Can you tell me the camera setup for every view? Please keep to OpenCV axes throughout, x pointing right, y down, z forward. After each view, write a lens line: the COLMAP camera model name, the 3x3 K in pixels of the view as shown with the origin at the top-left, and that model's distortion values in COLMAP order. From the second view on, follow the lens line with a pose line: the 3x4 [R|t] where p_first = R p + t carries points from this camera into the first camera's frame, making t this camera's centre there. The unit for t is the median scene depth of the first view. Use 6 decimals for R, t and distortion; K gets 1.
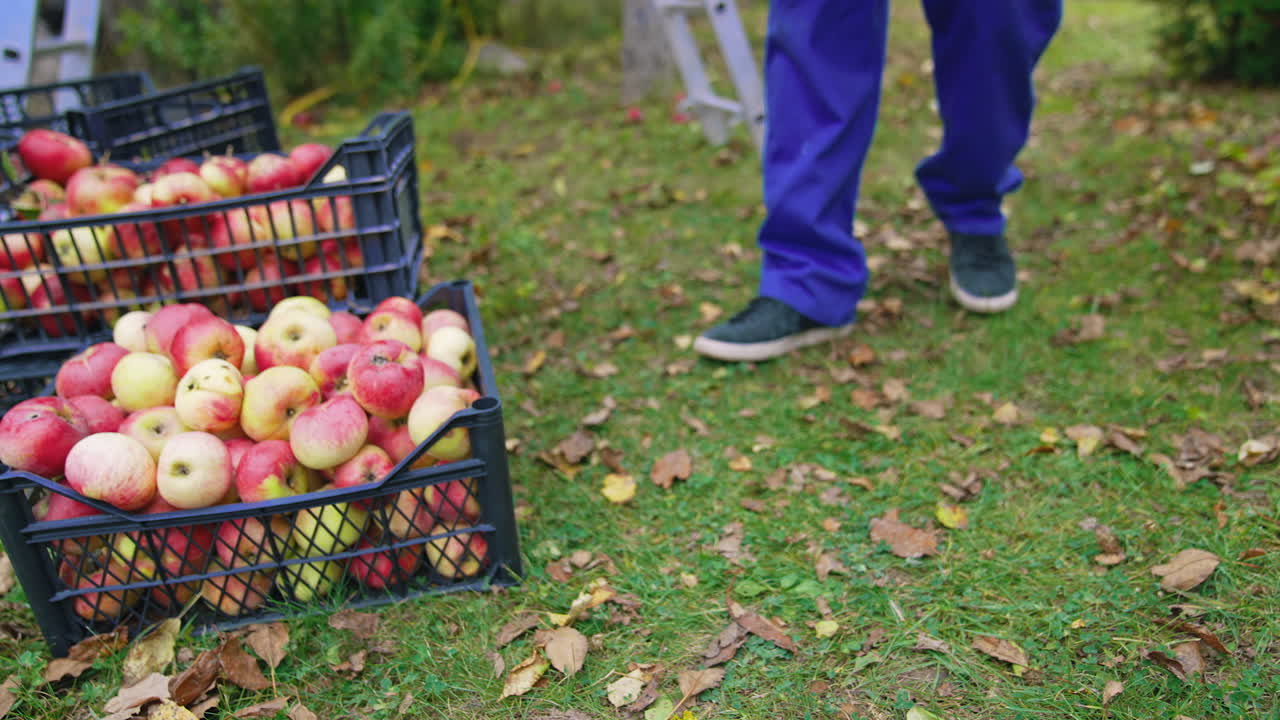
lens RADIAL K [[907.6, 0, 630.3], [0, 907.6, 363.8], [0, 0, 1]] dist [-0.098048, 0.066804]
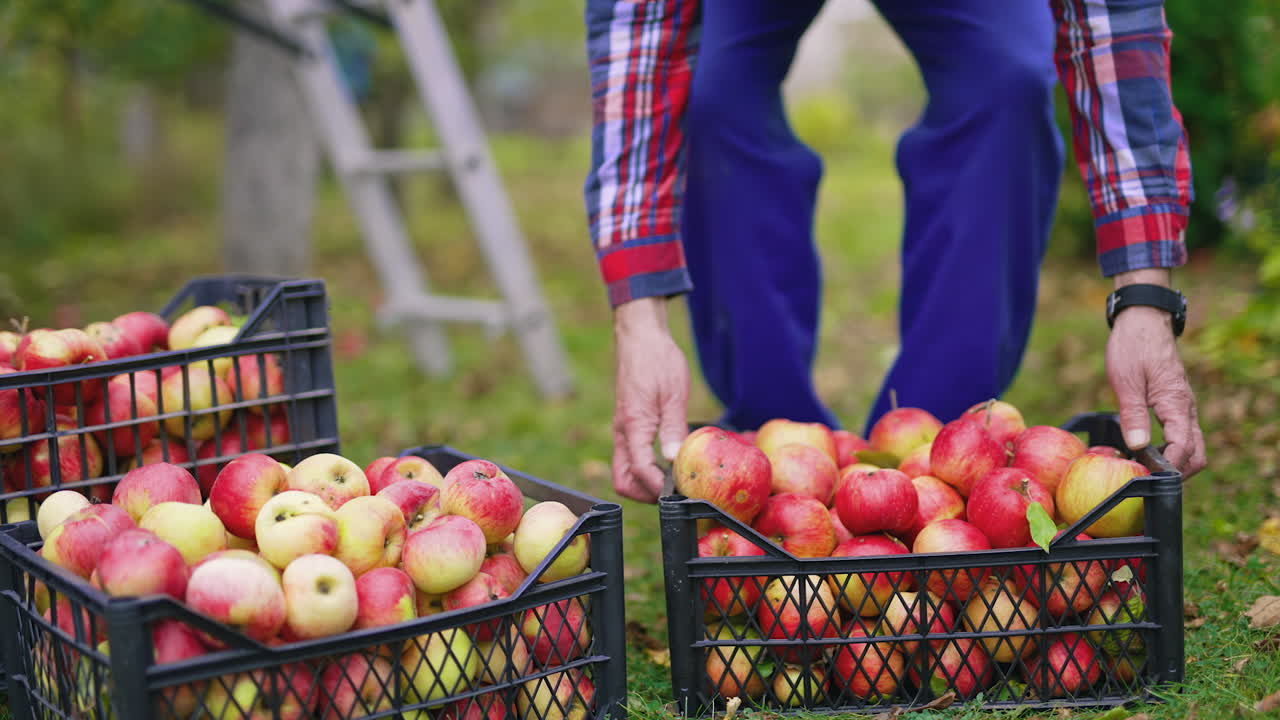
lens RADIAL K [[1869.5, 0, 648.0], [0, 1869.5, 367.5], [0, 0, 1]] dist [0.096660, 0.000000]
pose [[0.932453, -0.046072, 0.358341, -0.766232], [0.149641, 0.952011, -0.266987, 0.409044], [-0.328844, 0.302575, 0.894600, -0.772633]]
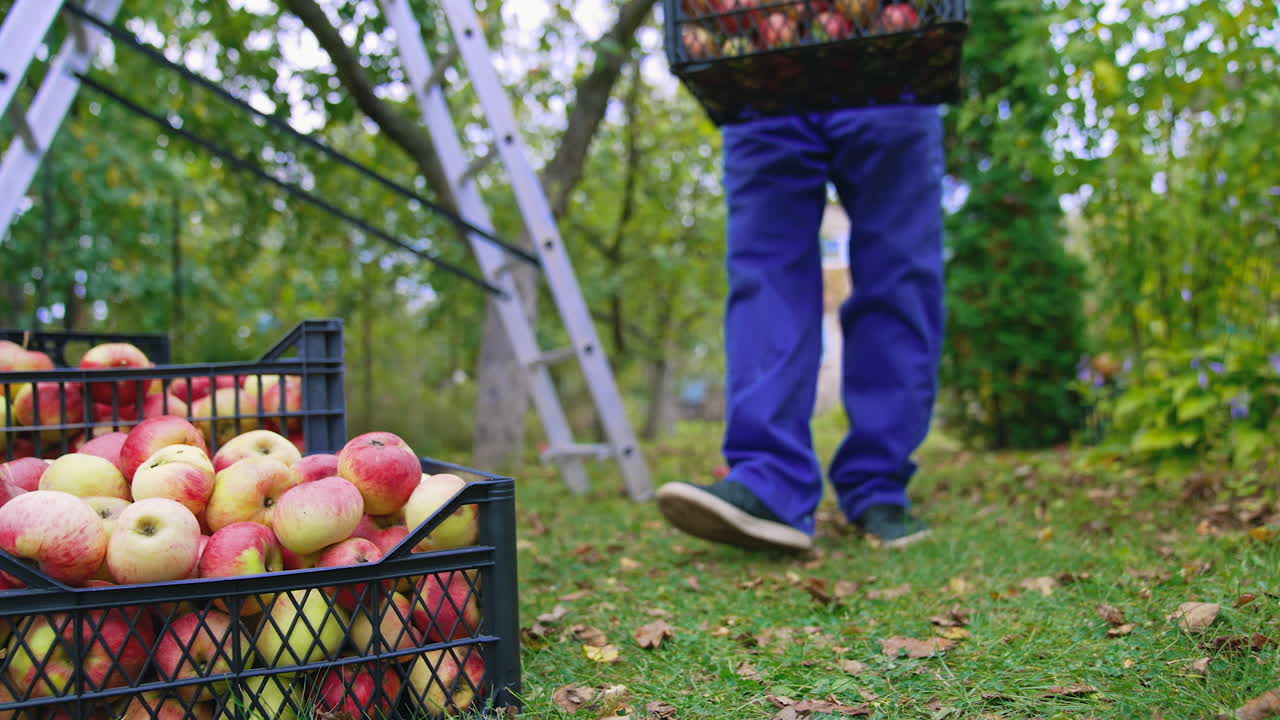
lens RADIAL K [[907.6, 0, 638.6], [0, 907.6, 357.3], [0, 0, 1]] dist [-0.098048, 0.066804]
pose [[0.975671, 0.021376, 0.218196, -0.210580], [0.086956, 0.875878, -0.474633, 0.364111], [-0.201259, 0.482059, 0.852710, 0.106341]]
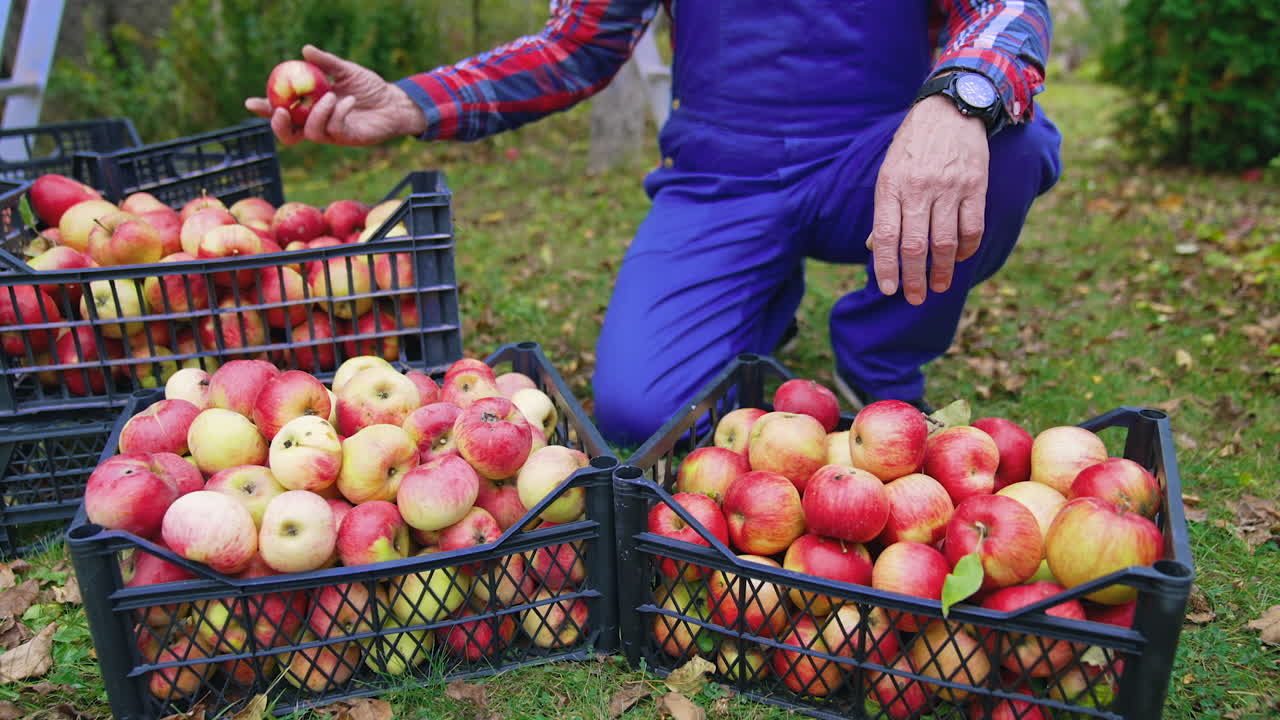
lens RADIAL K [[962.2, 0, 630.0], [0, 962.2, 367.9], [0, 0, 1]] dist [-0.066425, 0.027234]
pose [[0.996081, 0.012546, 0.087552, -0.209418], [-0.005082, 0.996371, -0.084964, 0.028463], [-0.088300, 0.084186, 0.992530, -0.041344]]
